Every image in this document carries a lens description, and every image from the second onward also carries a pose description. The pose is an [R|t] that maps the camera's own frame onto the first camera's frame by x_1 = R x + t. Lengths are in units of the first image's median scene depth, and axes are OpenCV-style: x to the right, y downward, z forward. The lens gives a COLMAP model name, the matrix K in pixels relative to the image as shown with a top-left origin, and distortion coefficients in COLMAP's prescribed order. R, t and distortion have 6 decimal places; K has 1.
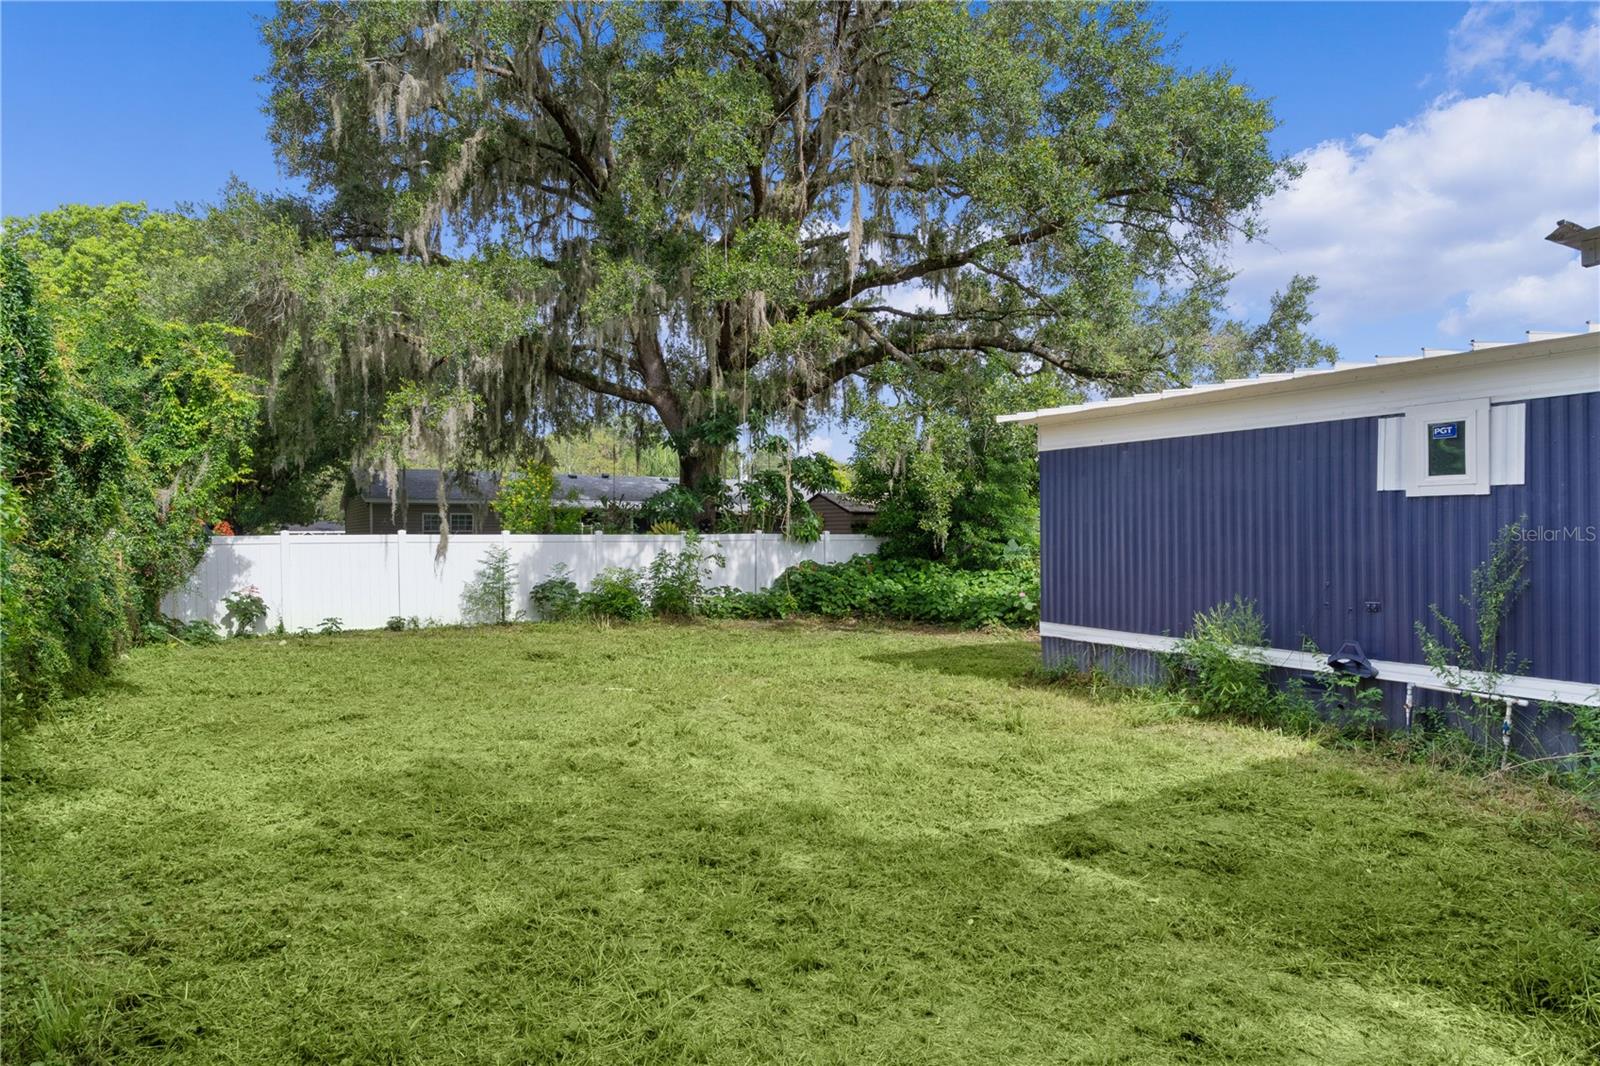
lens RADIAL K [[874.1, 0, 797.2], [0, 874.1, 539.0], [0, 0, 1]] dist [-0.005678, 0.000706]
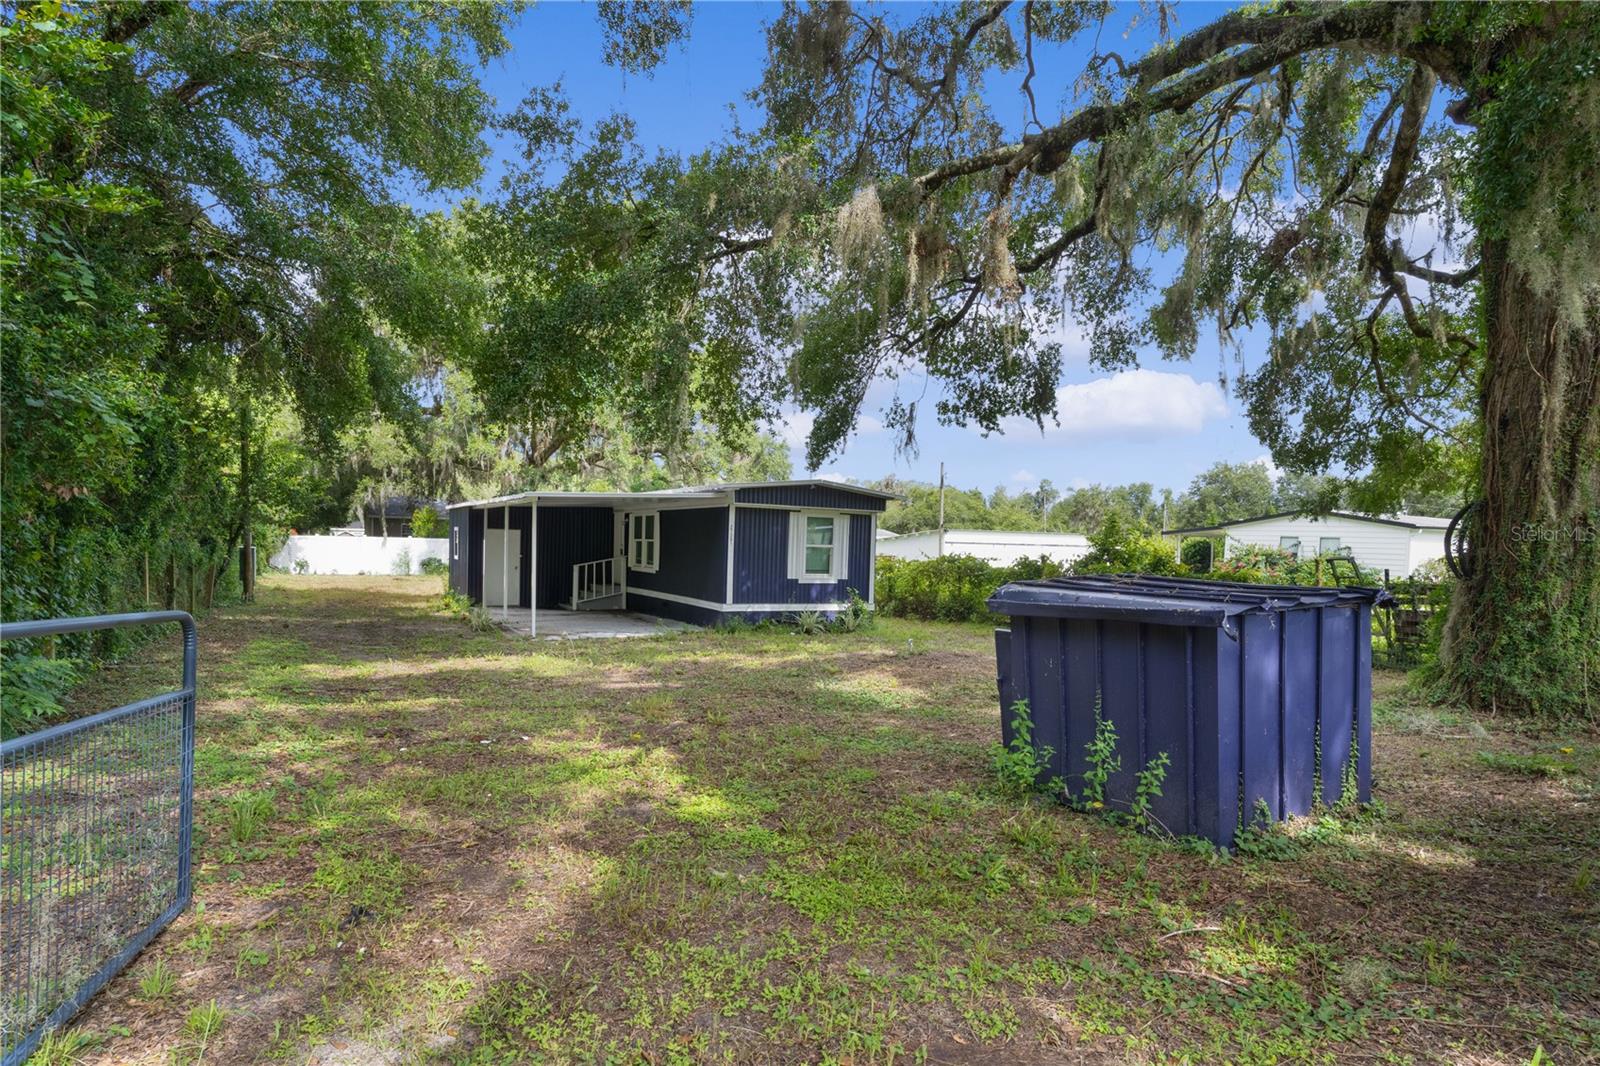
lens RADIAL K [[835.7, 0, 810.4], [0, 835.7, 570.4], [0, 0, 1]] dist [0.002506, 0.000266]
pose [[0.999231, 0.030986, -0.024044, 0.884061], [-0.030232, 0.999059, 0.031093, -0.022583], [0.024985, -0.030343, 0.999227, -1.362160]]
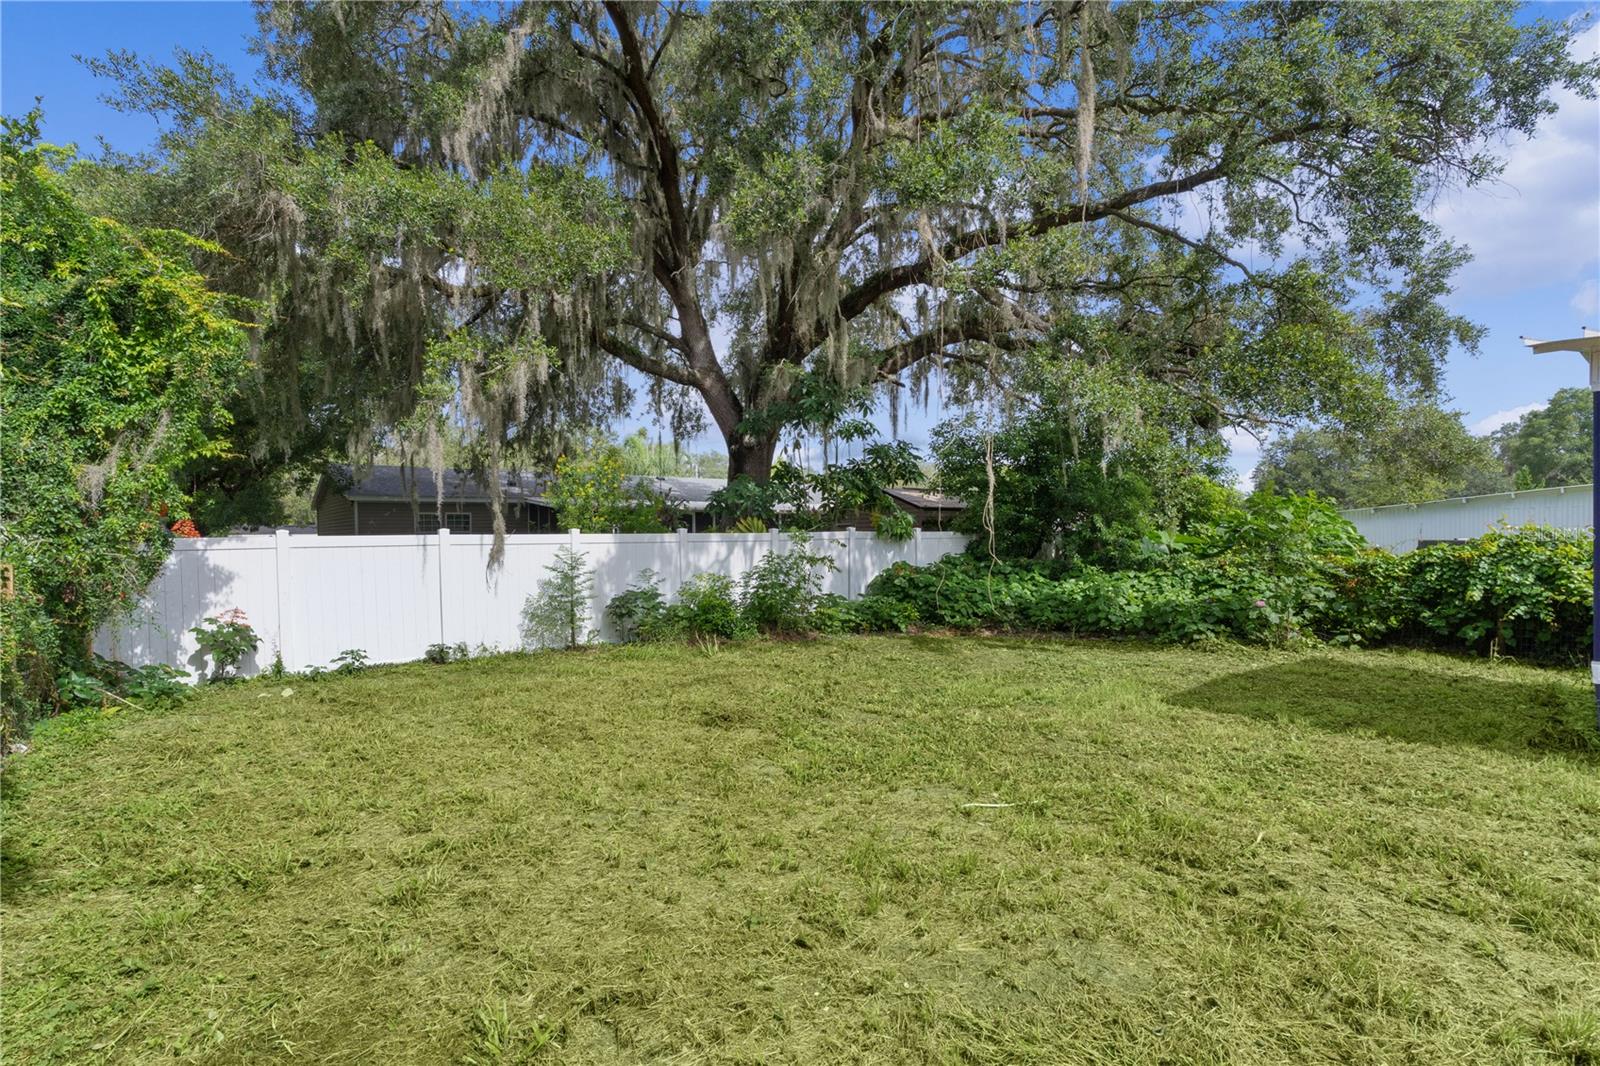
lens RADIAL K [[773.8, 0, 802.4], [0, 773.8, 544.5], [0, 0, 1]] dist [0.002943, -0.001745]
pose [[0.994703, -0.008314, 0.102456, -0.218479], [0.007542, 0.999940, 0.007927, 0.000447], [-0.102516, -0.007112, 0.994706, 0.310580]]
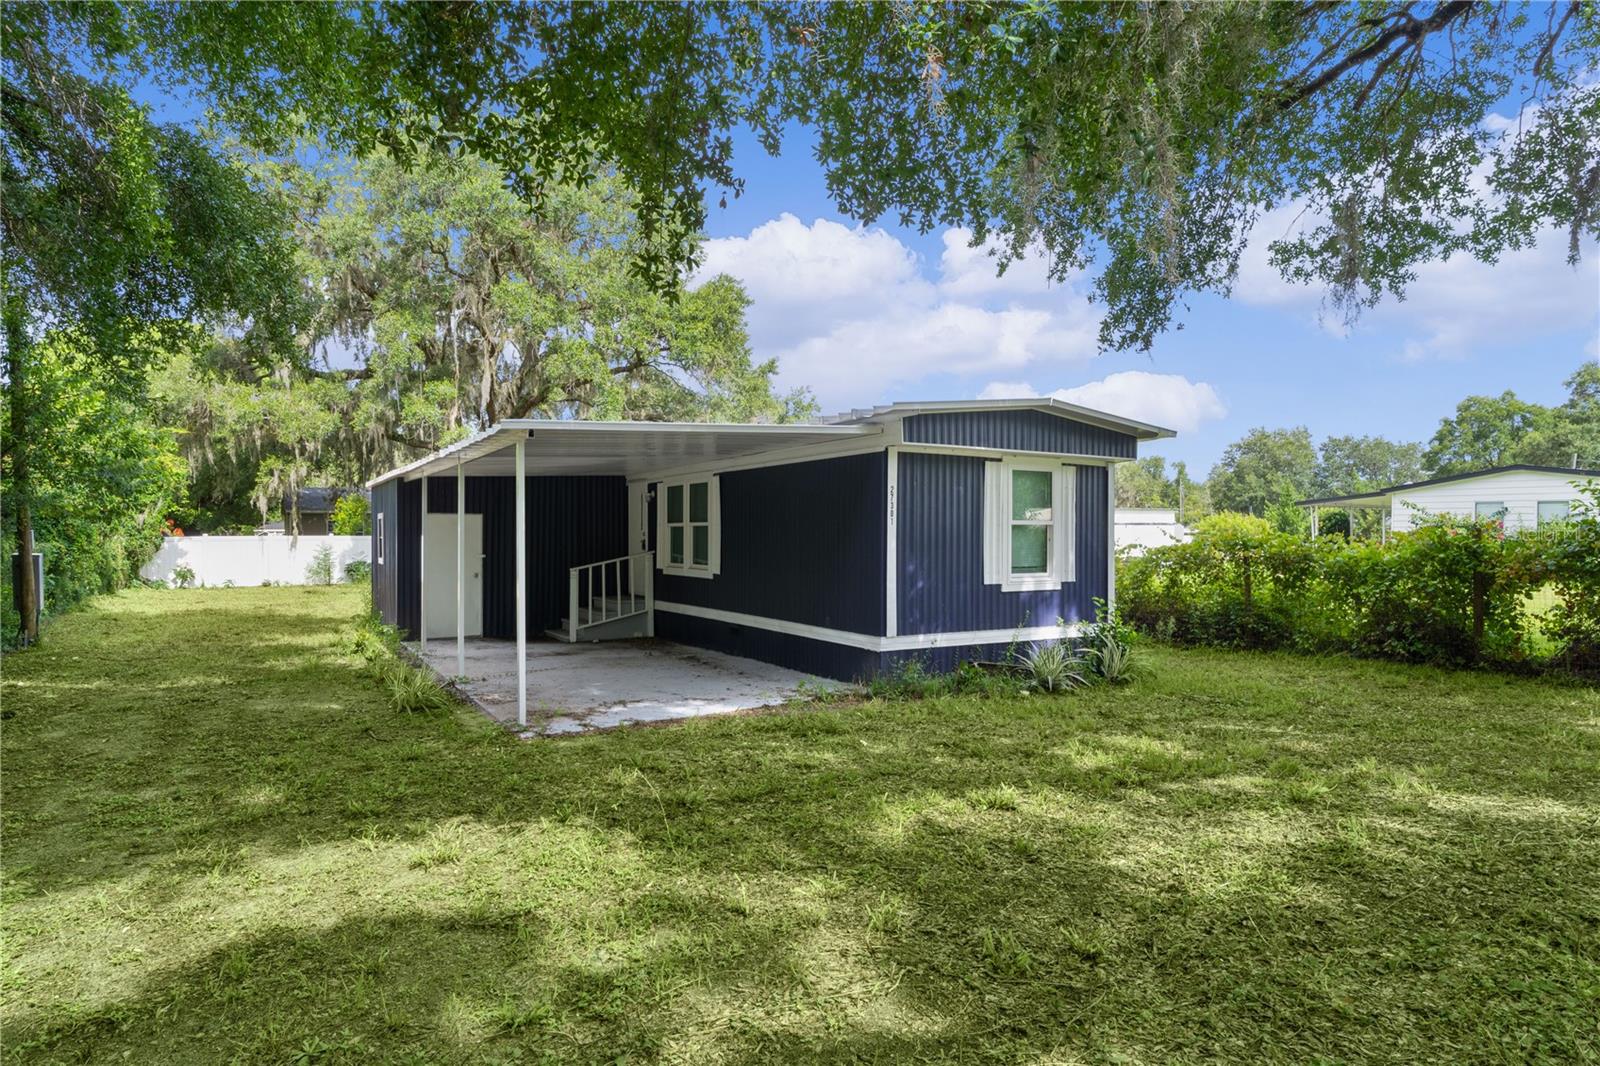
lens RADIAL K [[874.1, 0, 795.4], [0, 874.1, 528.7], [0, 0, 1]] dist [-0.005678, 0.000706]
pose [[0.999988, 0.002737, -0.004065, 0.692296], [-0.002764, 0.999974, -0.006590, -0.011657], [0.004047, 0.006601, 0.999970, -0.880201]]
